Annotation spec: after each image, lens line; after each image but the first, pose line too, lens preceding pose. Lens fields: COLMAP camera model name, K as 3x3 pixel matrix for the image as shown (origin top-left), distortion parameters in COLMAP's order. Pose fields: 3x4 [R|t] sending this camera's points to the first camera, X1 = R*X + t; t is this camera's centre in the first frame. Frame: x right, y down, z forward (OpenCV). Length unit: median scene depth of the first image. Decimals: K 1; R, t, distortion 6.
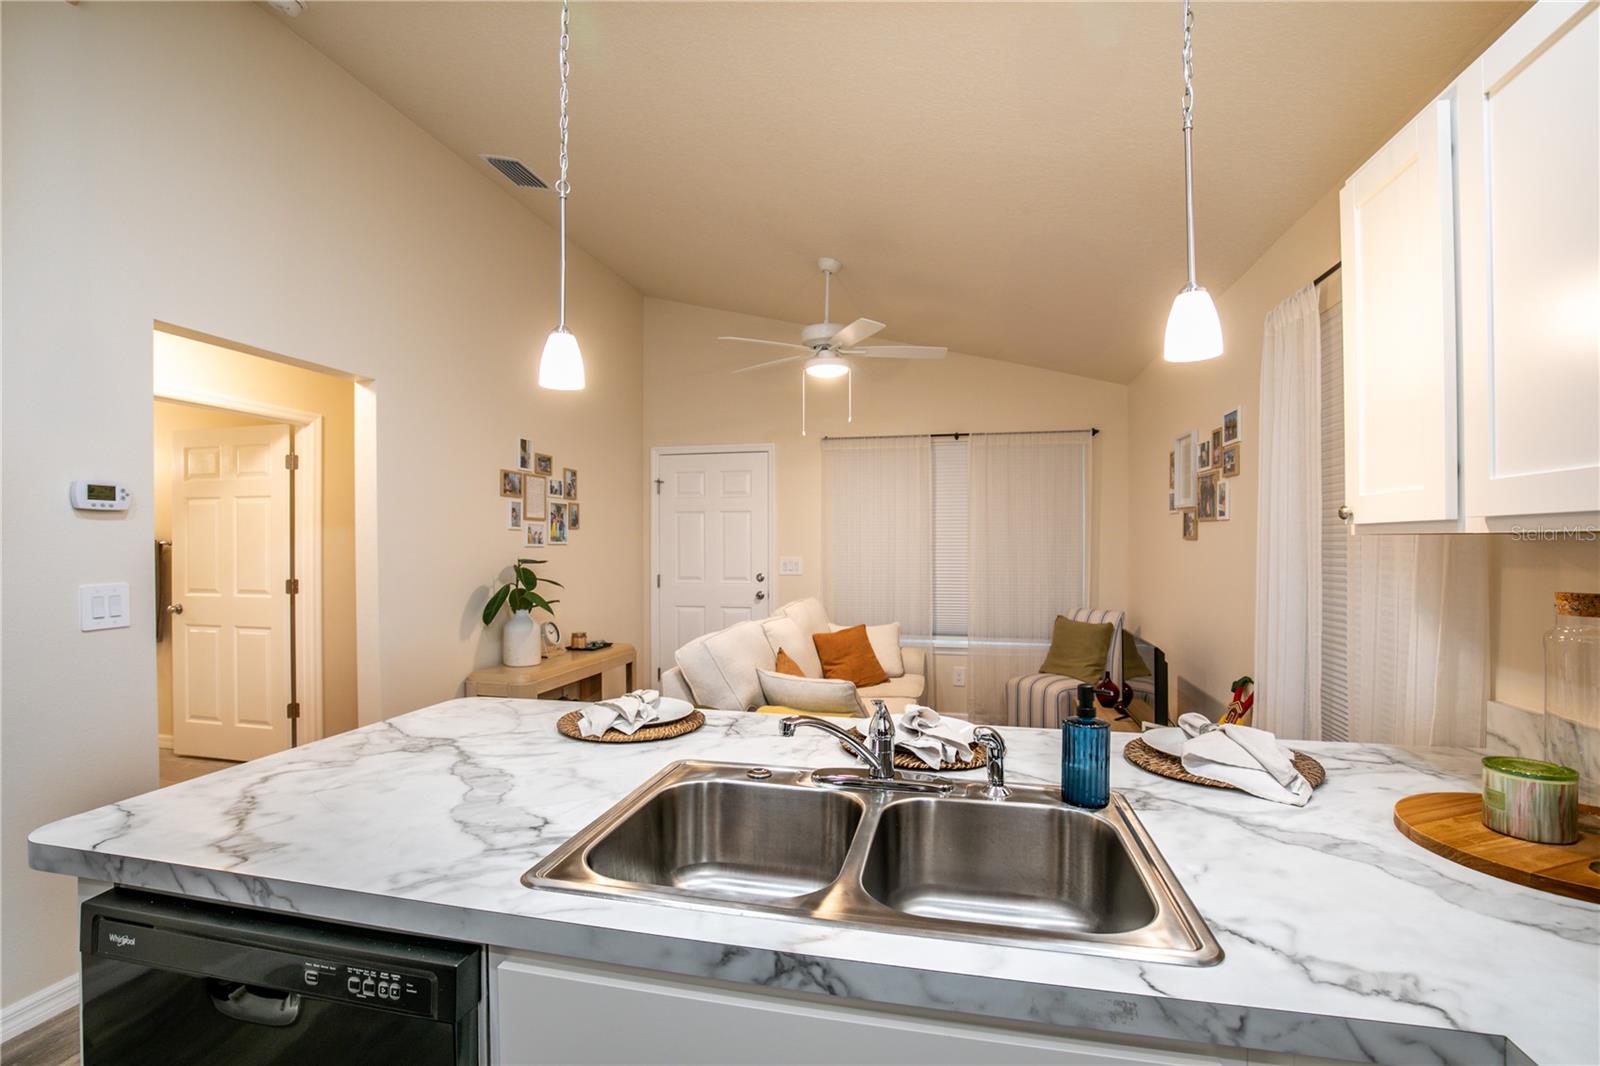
lens RADIAL K [[727.9, 0, 793.4], [0, 727.9, 542.2], [0, 0, 1]] dist [-0.038181, 0.008099]
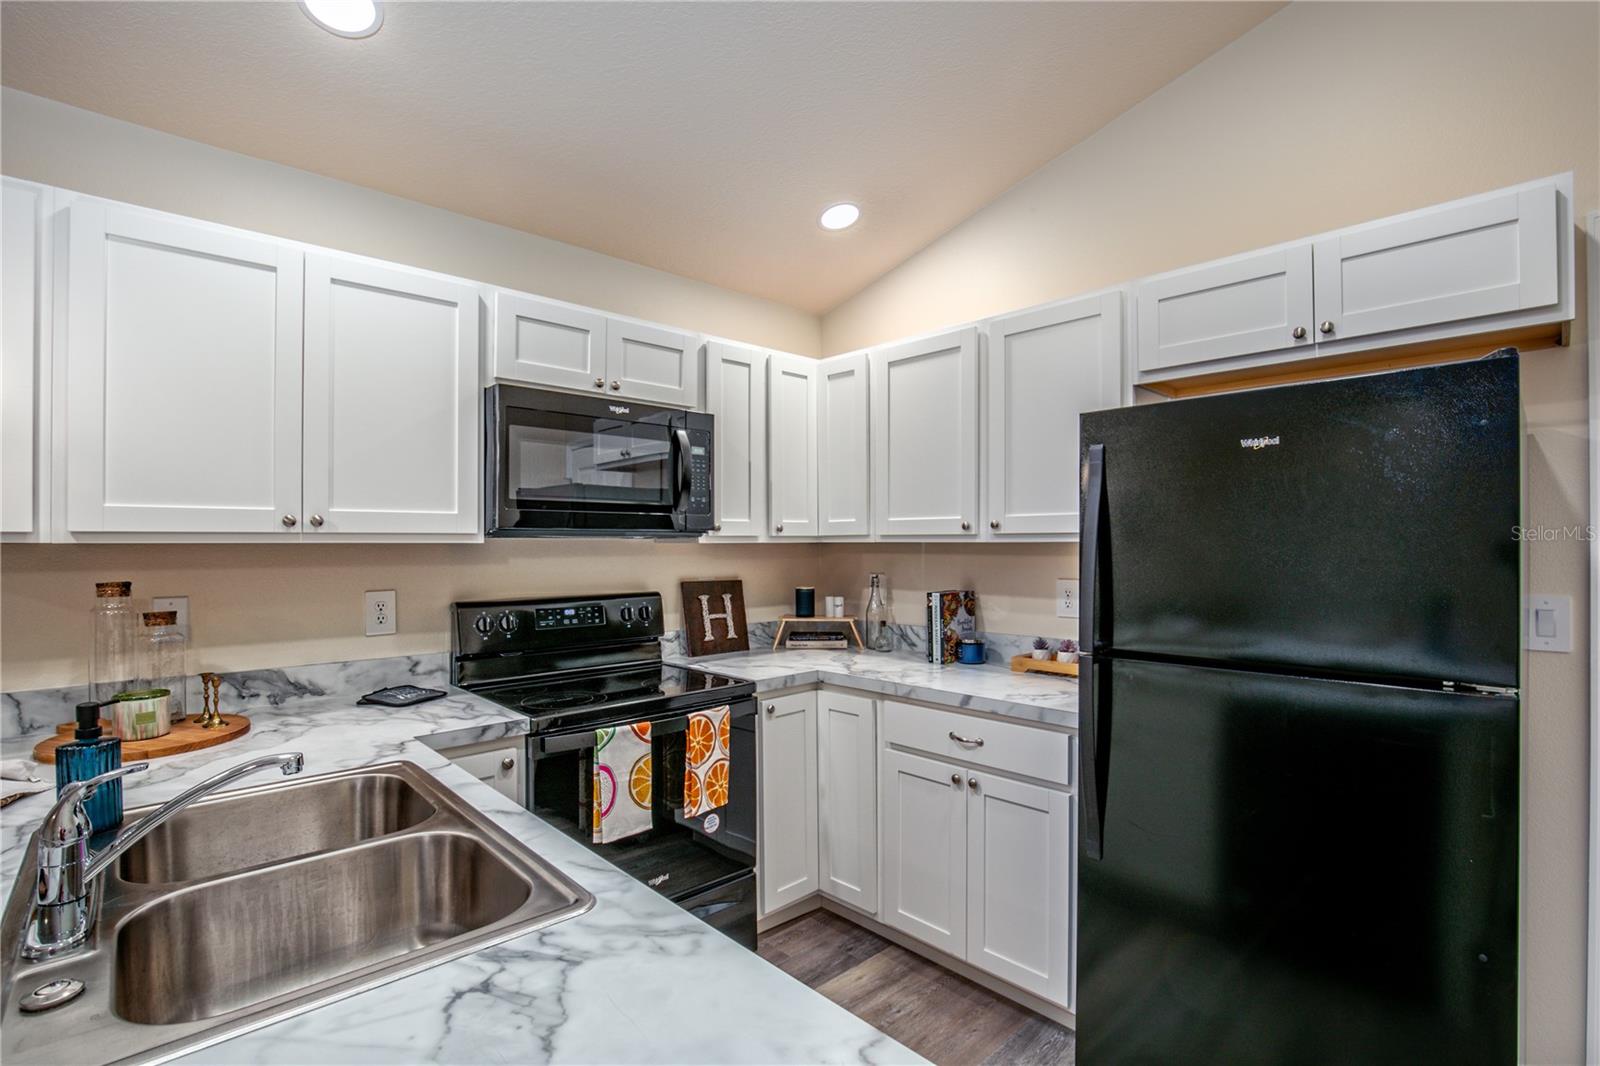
lens RADIAL K [[734.1, 0, 798.8], [0, 734.1, 540.8], [0, 0, 1]] dist [-0.037463, 0.006892]
pose [[-0.828361, 0.006167, 0.560161, -0.273355], [0.004310, 0.999980, -0.004635, -0.001310], [-0.560178, -0.001426, -0.828371, 0.392419]]
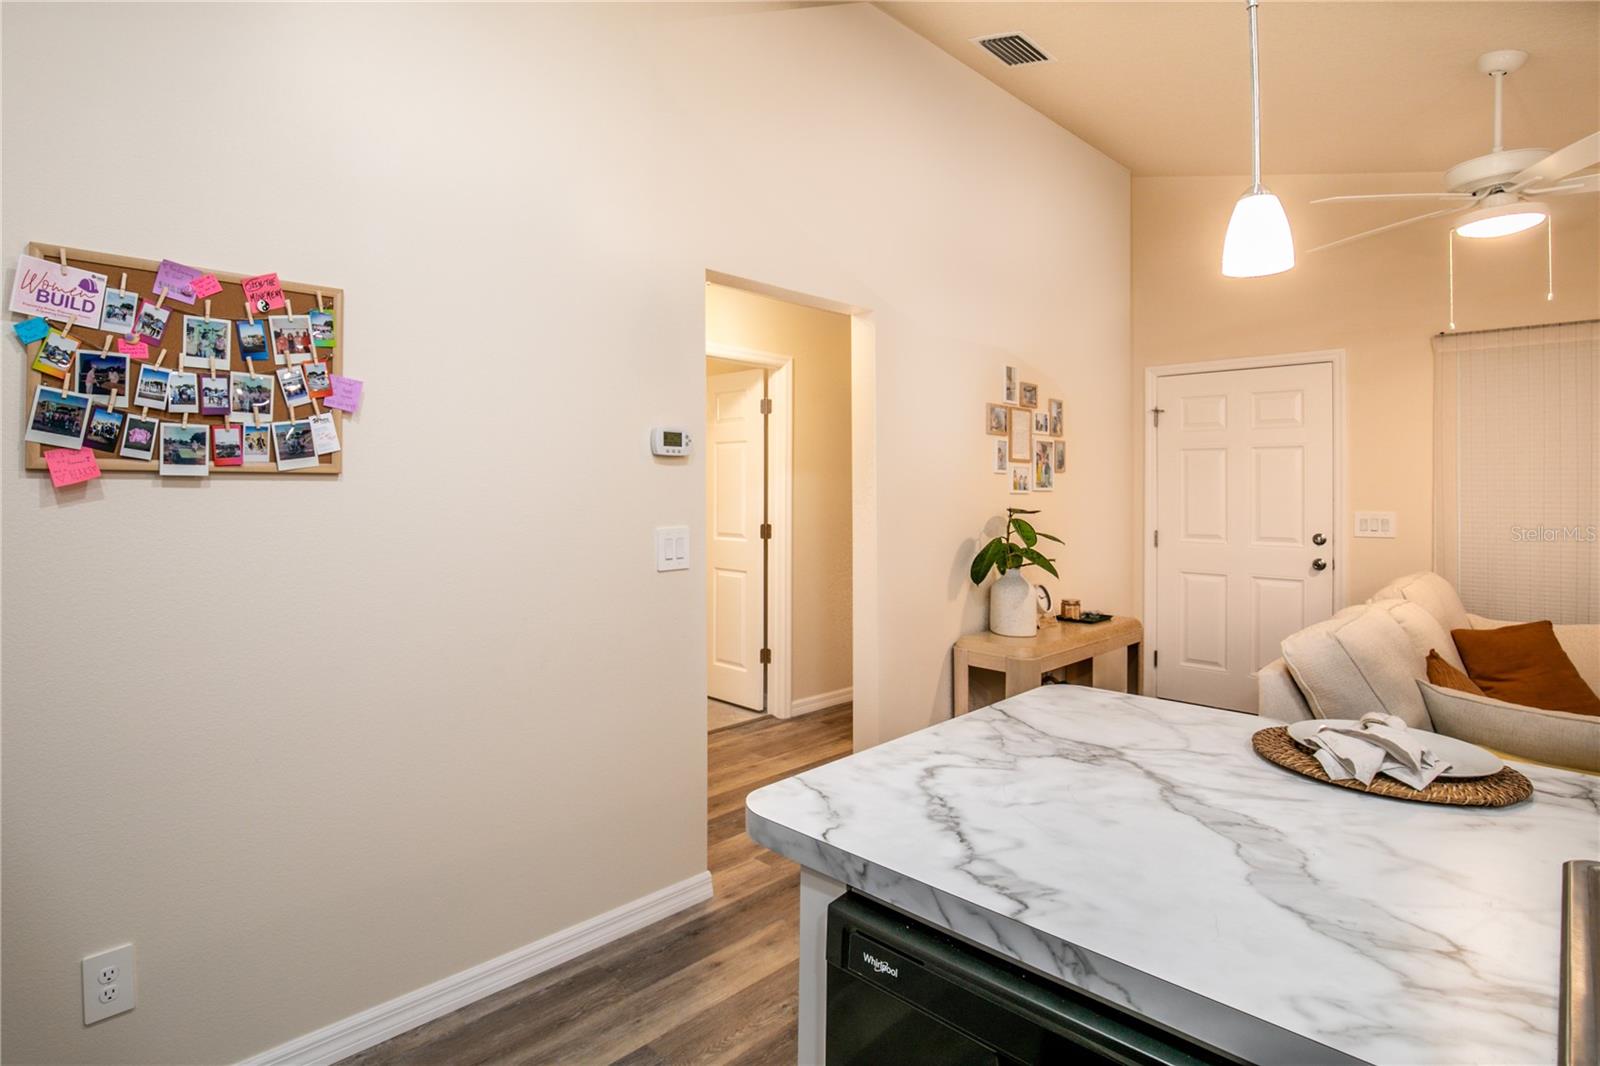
lens RADIAL K [[811.2, 0, 693.9], [0, 811.2, 481.5], [0, 0, 1]] dist [-0.044216, 0.008963]
pose [[0.815809, 0.000843, -0.578321, -0.142486], [-0.005224, 0.999969, -0.005912, -0.000421], [0.578298, 0.007844, 0.815788, 0.023004]]
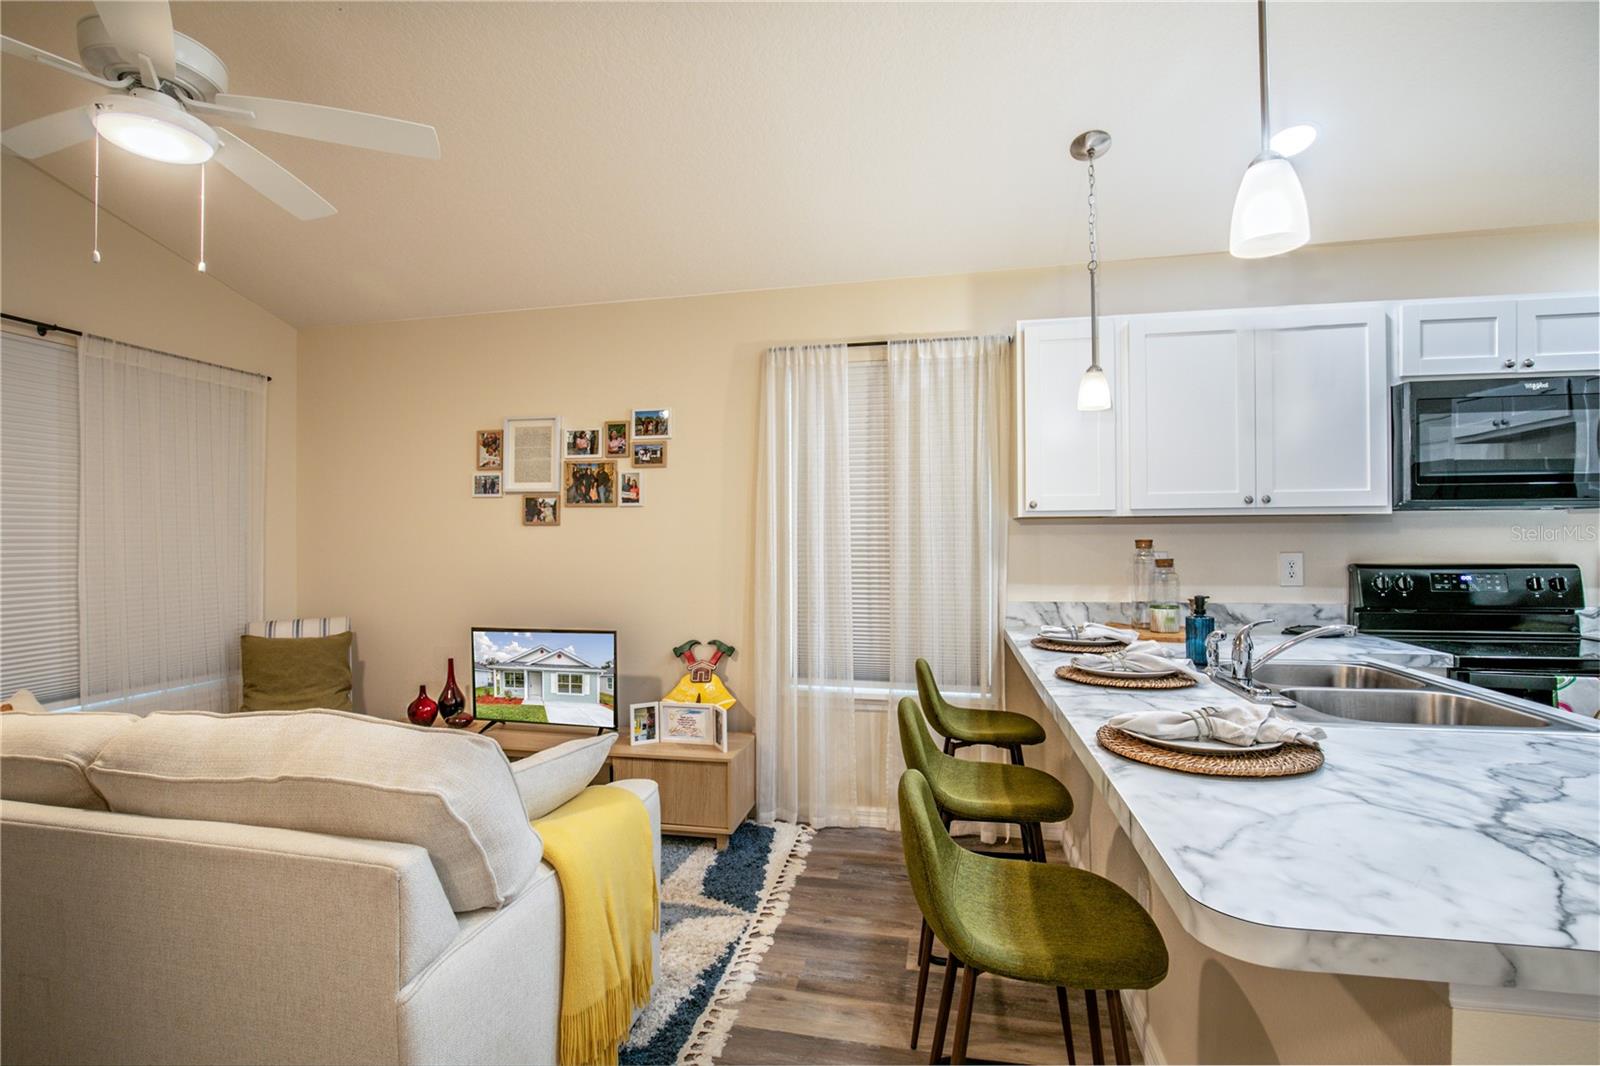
lens RADIAL K [[727.9, 0, 793.4], [0, 727.9, 542.2], [0, 0, 1]] dist [-0.038181, 0.008099]
pose [[-0.016690, -0.002684, 0.999857, -0.415555], [0.006021, 0.999978, 0.002785, 0.017821], [-0.999843, 0.006067, -0.016673, 0.632995]]
